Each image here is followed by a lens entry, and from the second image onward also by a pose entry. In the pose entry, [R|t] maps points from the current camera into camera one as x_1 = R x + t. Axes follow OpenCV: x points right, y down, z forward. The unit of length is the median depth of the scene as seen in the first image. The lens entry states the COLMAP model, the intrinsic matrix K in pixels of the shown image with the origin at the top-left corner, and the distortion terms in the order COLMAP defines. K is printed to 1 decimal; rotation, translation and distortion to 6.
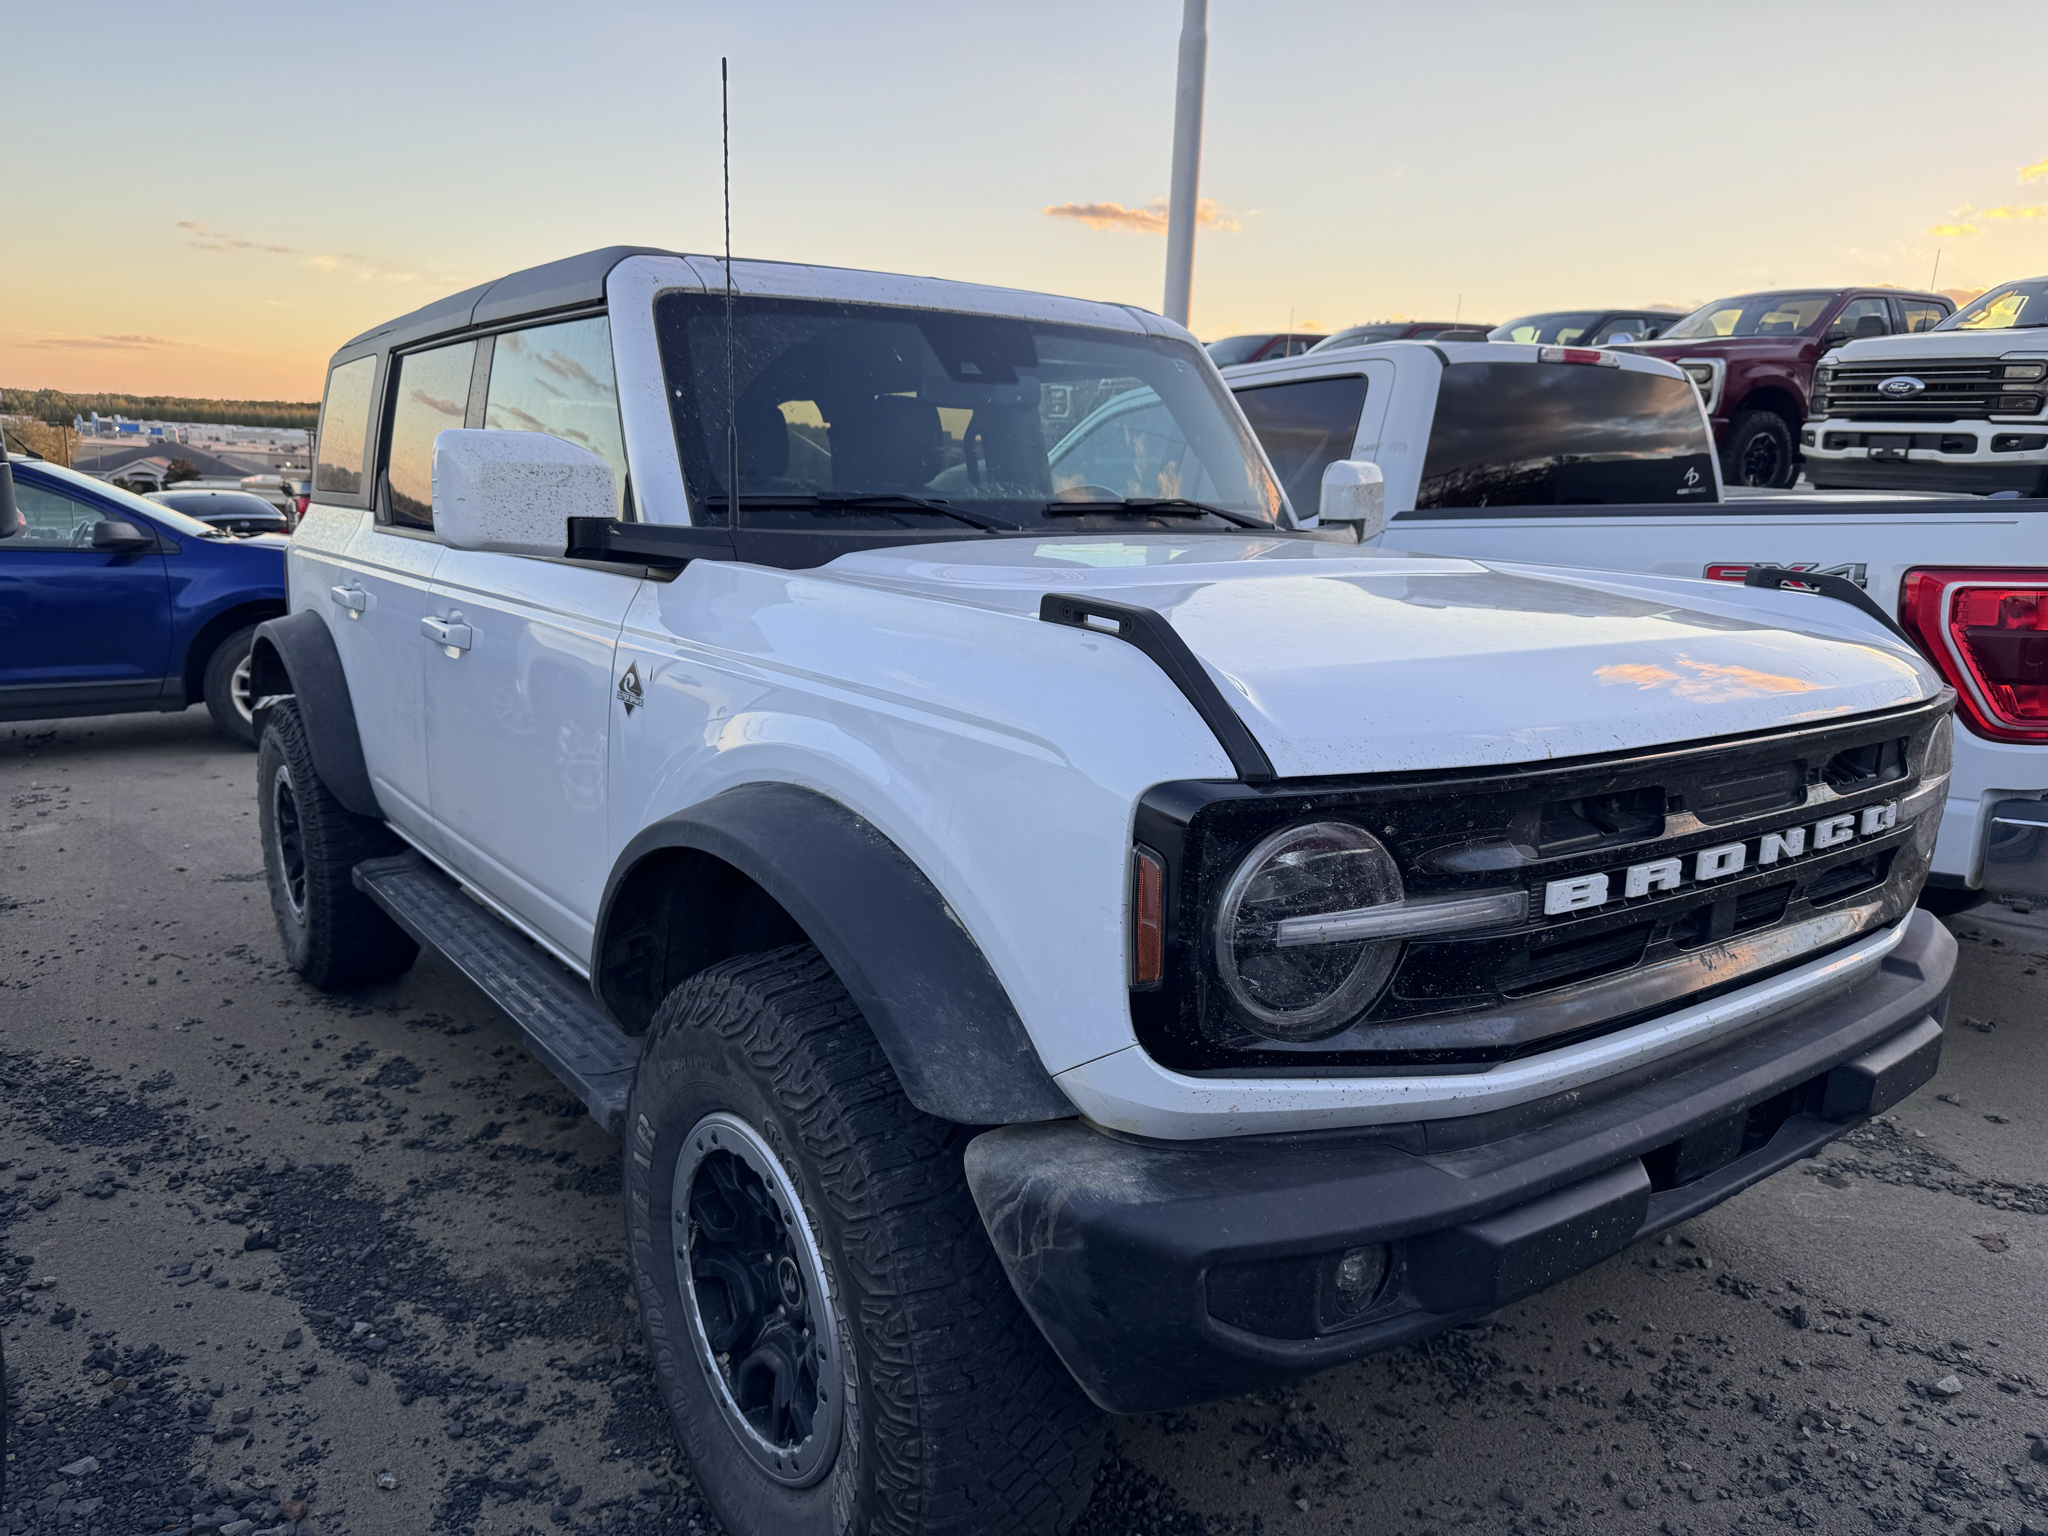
lens RADIAL K [[1496.8, 0, 1028.9], [0, 1496.8, 753.2], [0, 0, 1]] dist [0.022435, -0.007520]
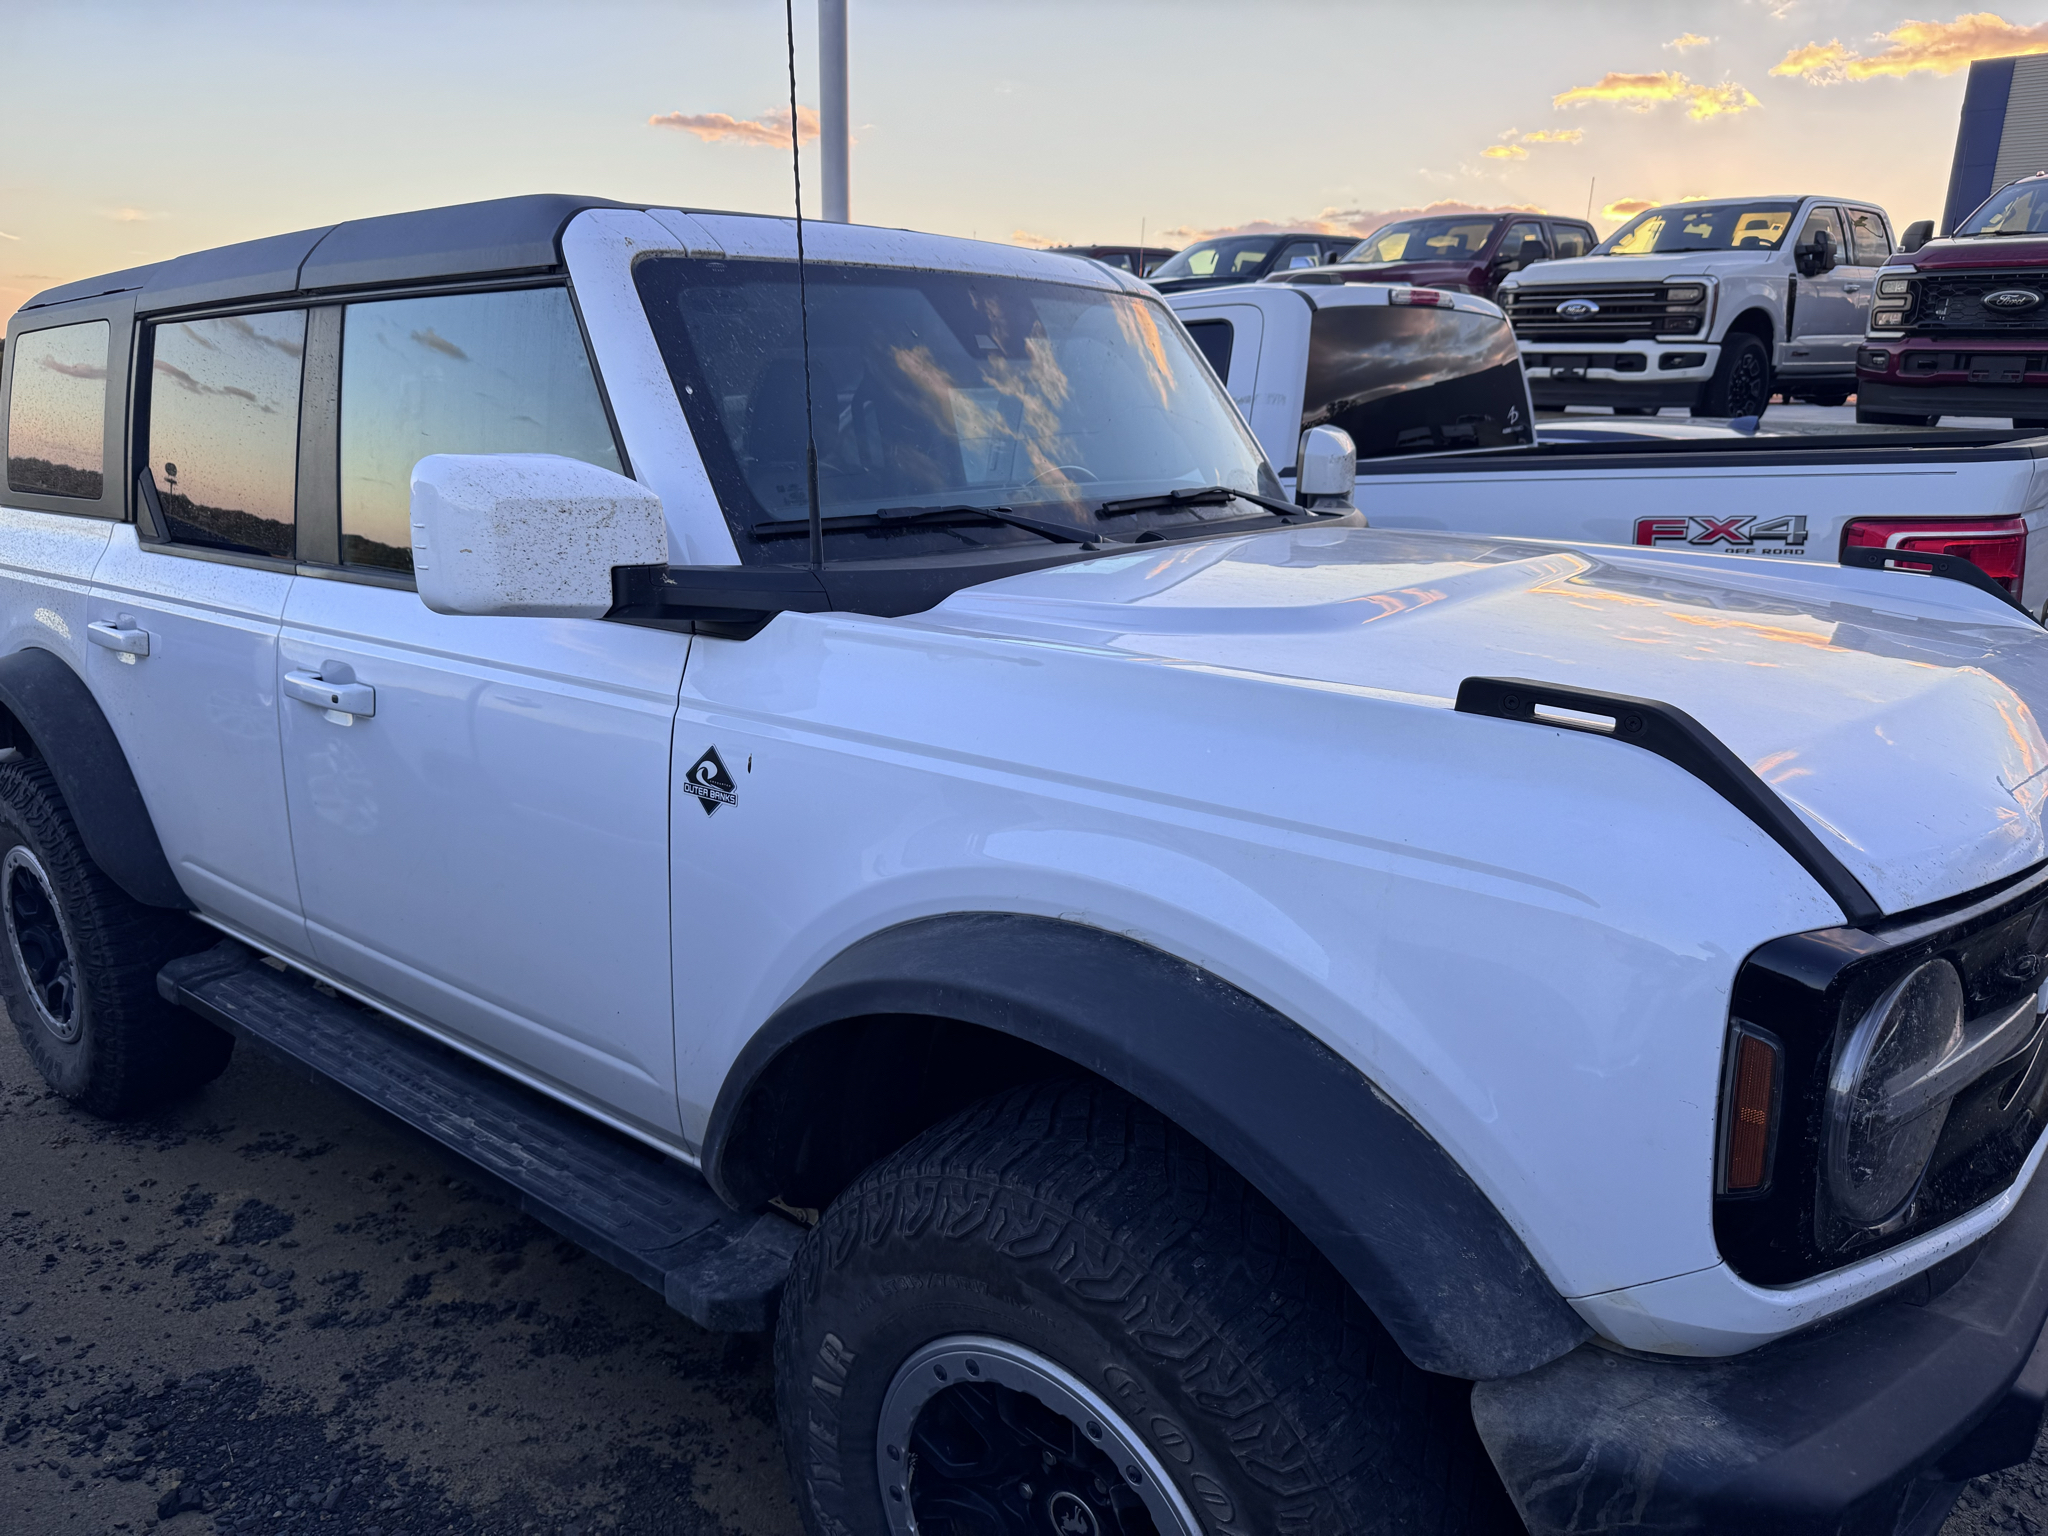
lens RADIAL K [[1486.2, 0, 1024.0], [0, 1486.2, 768.0], [0, 0, 1]] dist [0.020649, -0.004627]
pose [[0.971376, -0.083455, 0.222406, -0.194053], [0.069632, 0.995163, 0.069299, -0.064566], [-0.227113, -0.051829, 0.972488, 0.145085]]
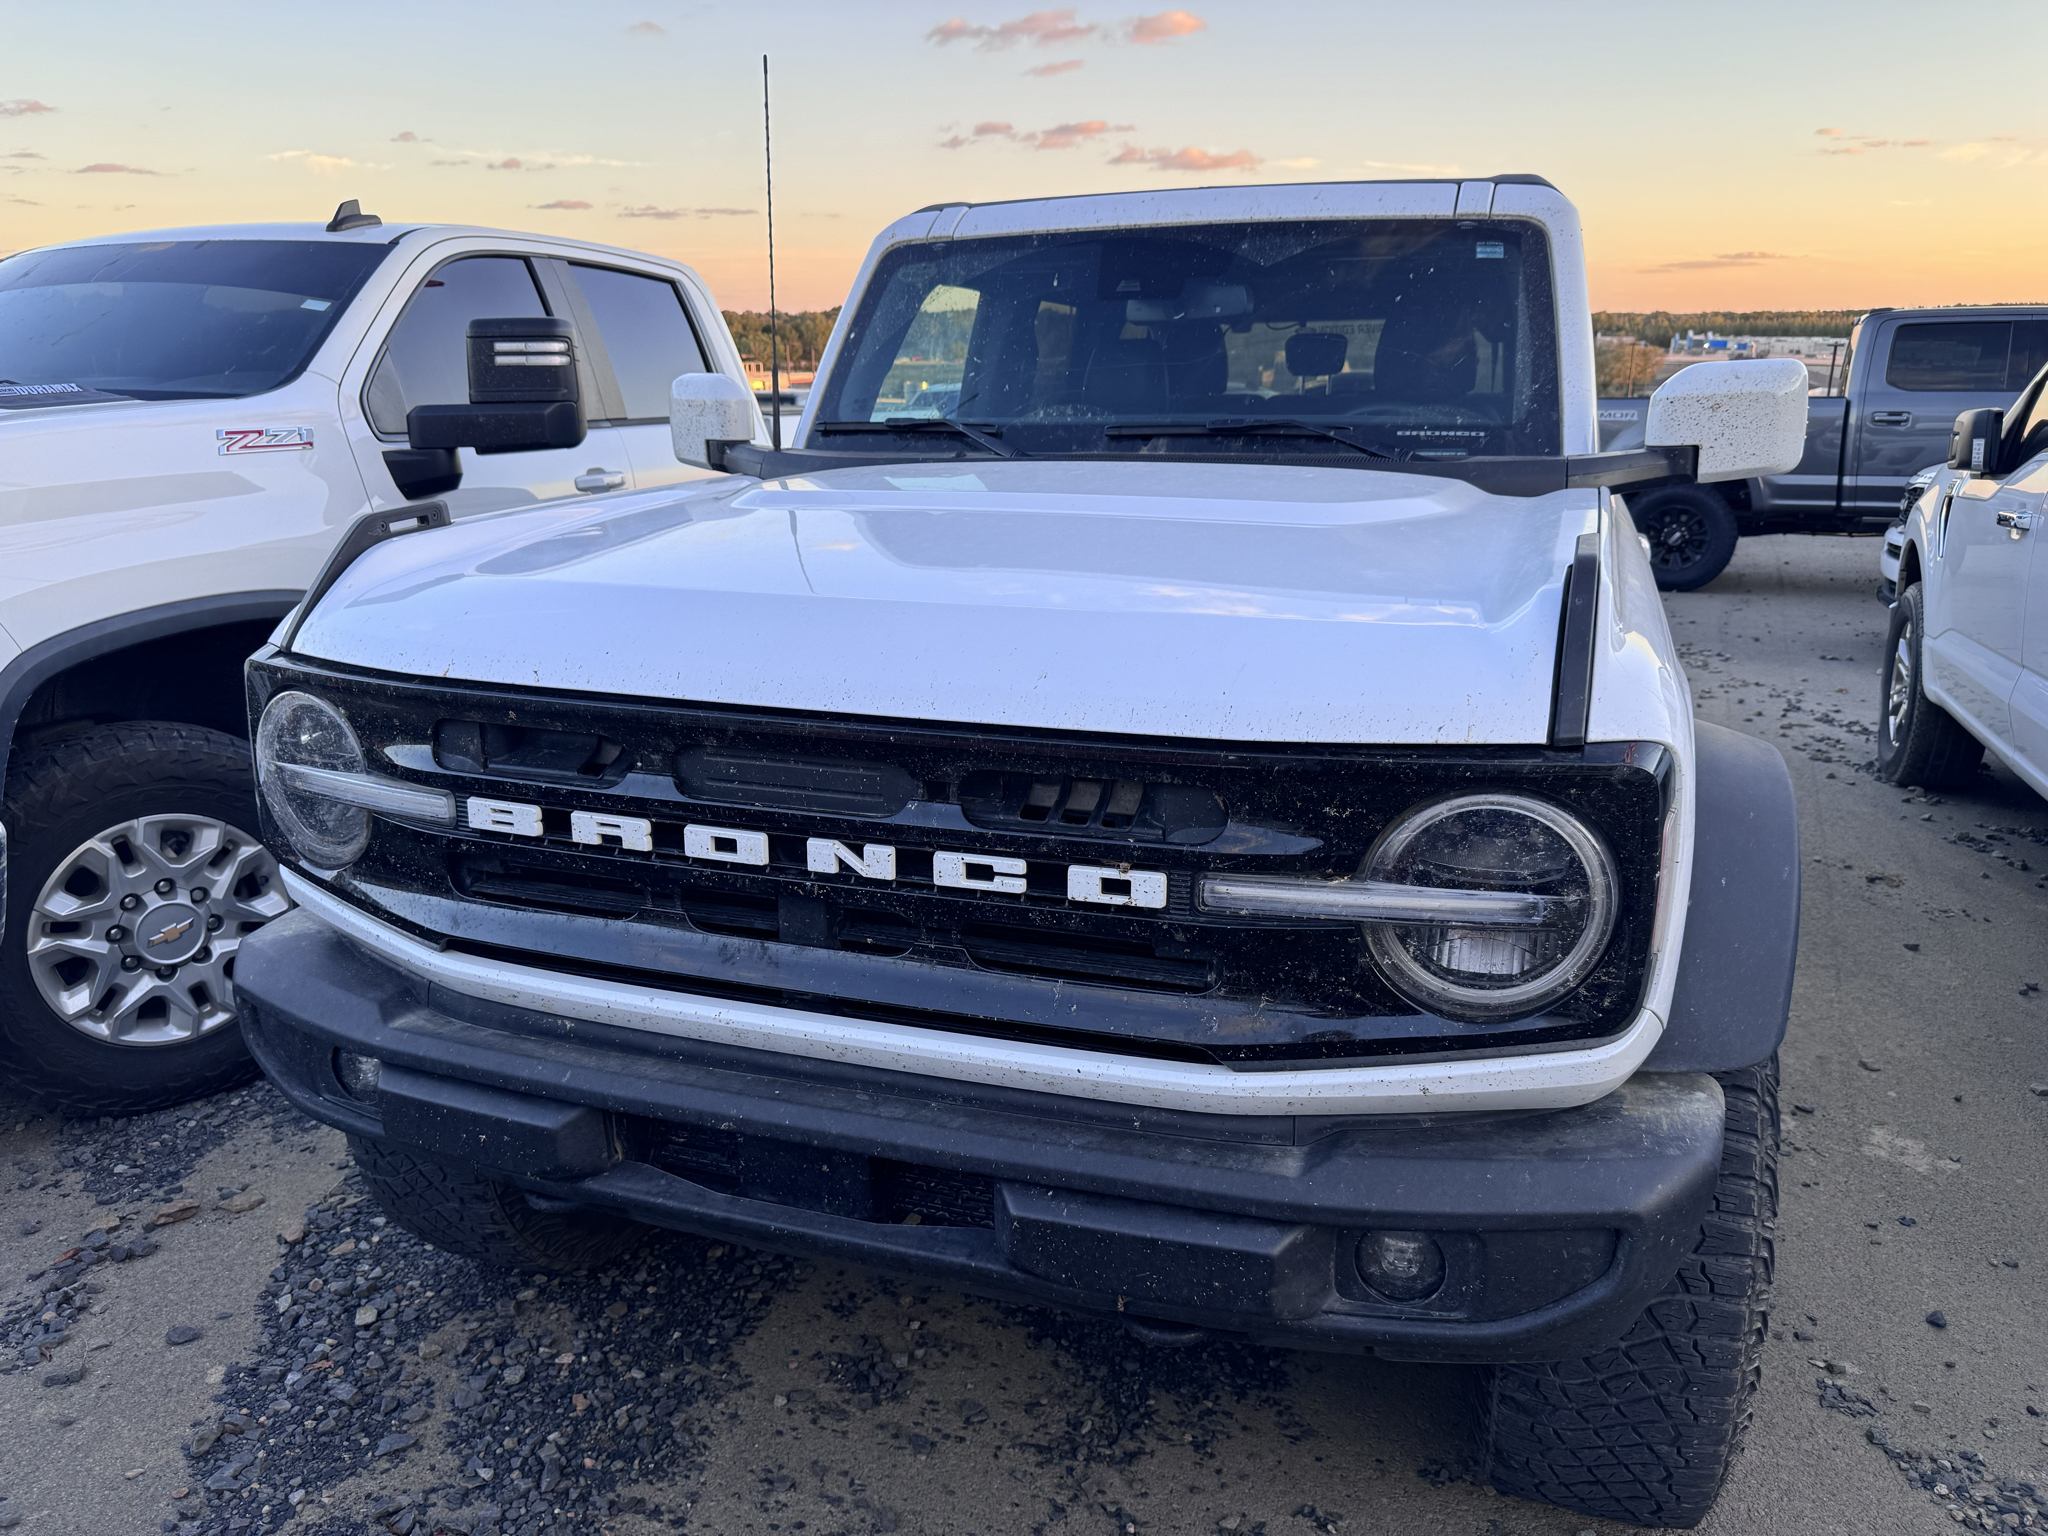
lens RADIAL K [[1550.0, 0, 1033.1], [0, 1550.0, 754.0], [0, 0, 1]] dist [0.000348, -0.004180]
pose [[0.553842, 0.176861, -0.813621, 0.693396], [-0.136194, 0.983262, 0.121028, -0.062371], [0.821407, 0.043780, 0.568659, 0.333854]]
